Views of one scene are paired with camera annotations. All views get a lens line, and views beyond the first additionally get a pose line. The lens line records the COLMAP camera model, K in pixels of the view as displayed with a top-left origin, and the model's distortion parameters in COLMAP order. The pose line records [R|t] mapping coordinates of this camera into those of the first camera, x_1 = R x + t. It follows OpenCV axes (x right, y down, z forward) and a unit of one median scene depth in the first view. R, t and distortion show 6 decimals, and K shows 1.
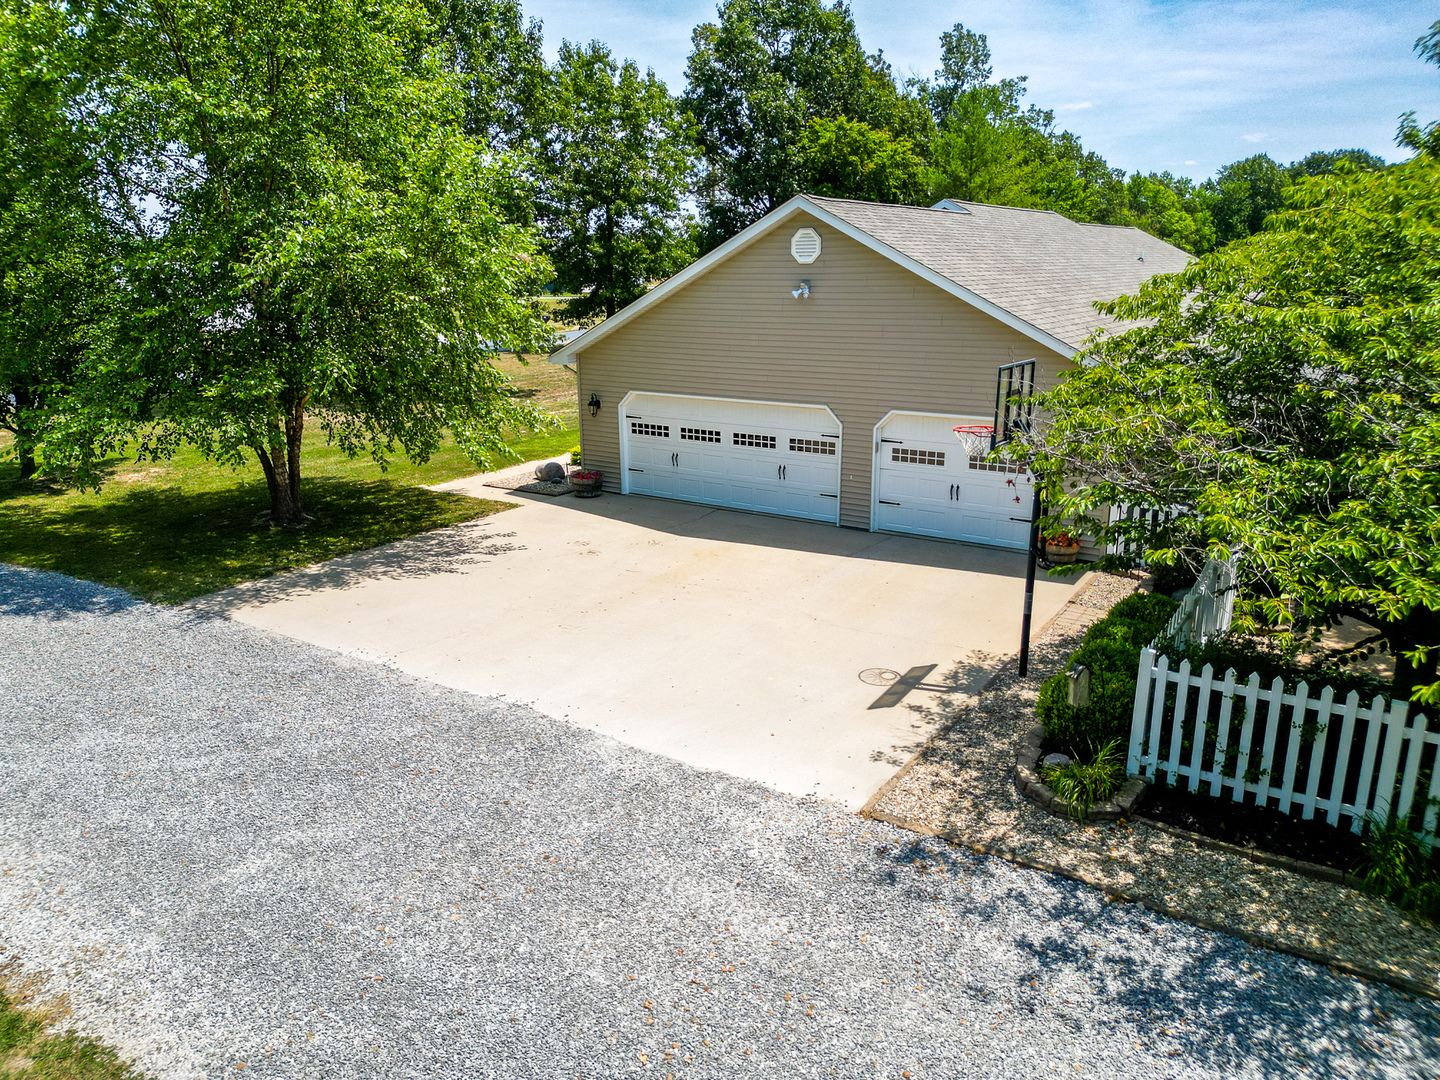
lens RADIAL K [[1010.3, 0, 720.0], [0, 1010.3, 540.0], [0, 0, 1]] dist [0.082575, -0.107579]
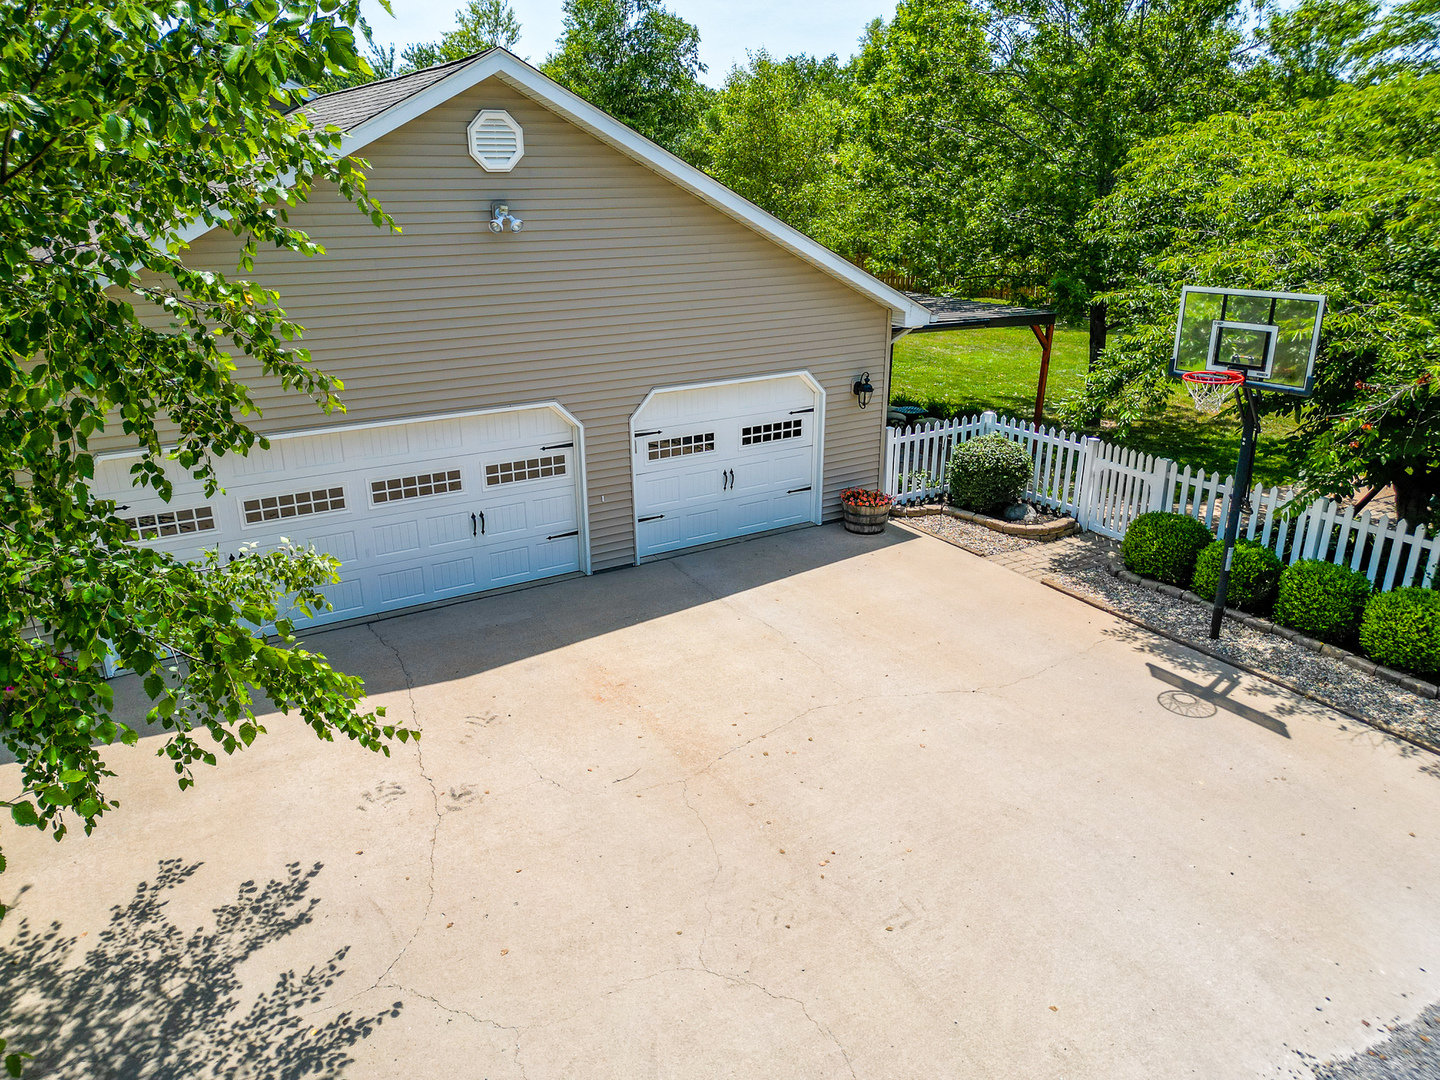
lens RADIAL K [[966.6, 0, 689.0], [0, 966.6, 548.7], [0, 0, 1]] dist [-0.001824, -0.004542]
pose [[0.435570, -0.302661, 0.847747, -0.410366], [0.245403, 0.946032, 0.211663, -0.156049], [-0.866058, 0.115846, 0.486337, 0.655215]]
